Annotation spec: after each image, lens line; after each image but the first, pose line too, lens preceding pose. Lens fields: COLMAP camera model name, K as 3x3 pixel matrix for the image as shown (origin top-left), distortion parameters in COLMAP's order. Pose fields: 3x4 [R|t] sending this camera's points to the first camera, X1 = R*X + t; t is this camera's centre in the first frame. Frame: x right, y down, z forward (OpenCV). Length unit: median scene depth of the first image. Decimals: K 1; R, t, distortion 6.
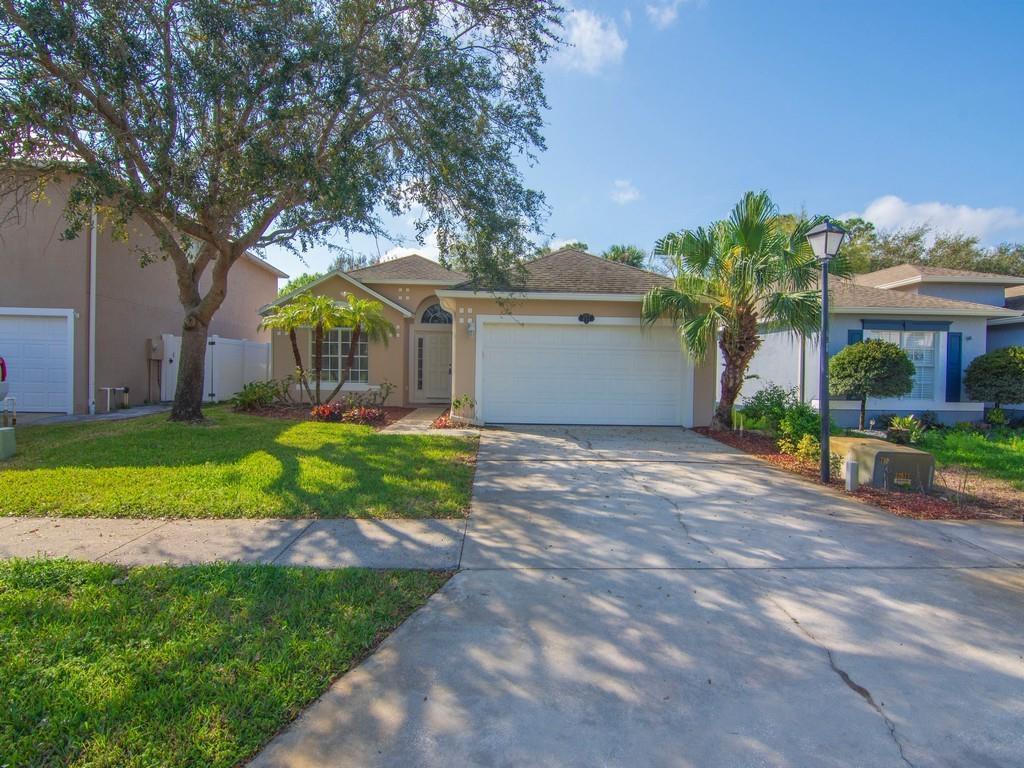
lens RADIAL K [[494.2, 0, 512.0], [0, 494.2, 384.0], [0, 0, 1]] dist [-0.001293, 0.000755]
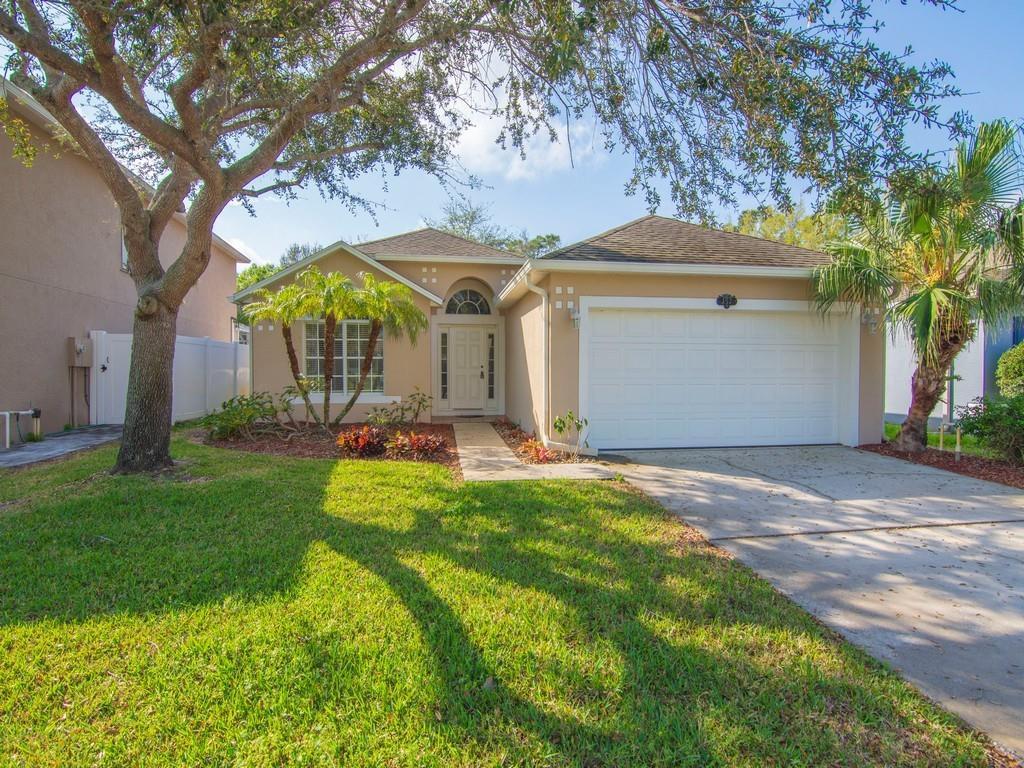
lens RADIAL K [[494.2, 0, 512.0], [0, 494.2, 384.0], [0, 0, 1]] dist [-0.001293, 0.000755]
pose [[0.994792, -0.020659, 0.099811, -0.236904], [0.020049, 0.999774, 0.007111, -0.022971], [-0.099935, -0.005073, 0.994981, 0.311103]]
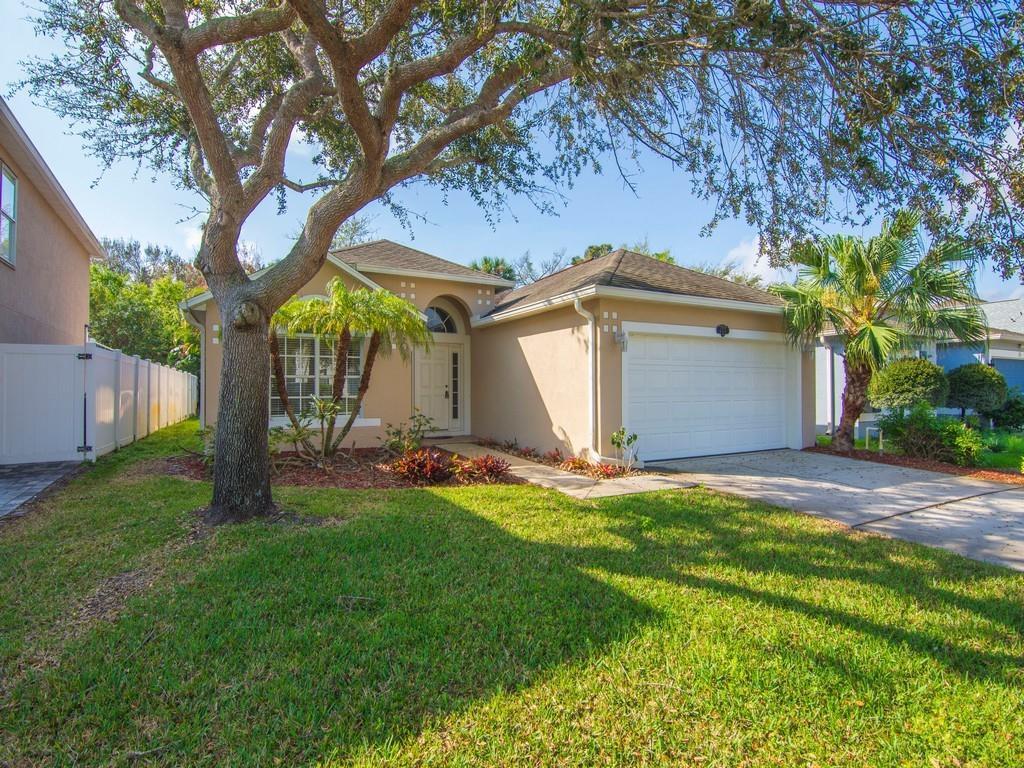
lens RADIAL K [[494.2, 0, 512.0], [0, 494.2, 384.0], [0, 0, 1]] dist [-0.001293, 0.000755]
pose [[0.905060, -0.017538, 0.424923, -0.542802], [0.029756, 0.999312, -0.022134, -0.032050], [-0.424242, 0.032677, 0.904959, 0.384915]]
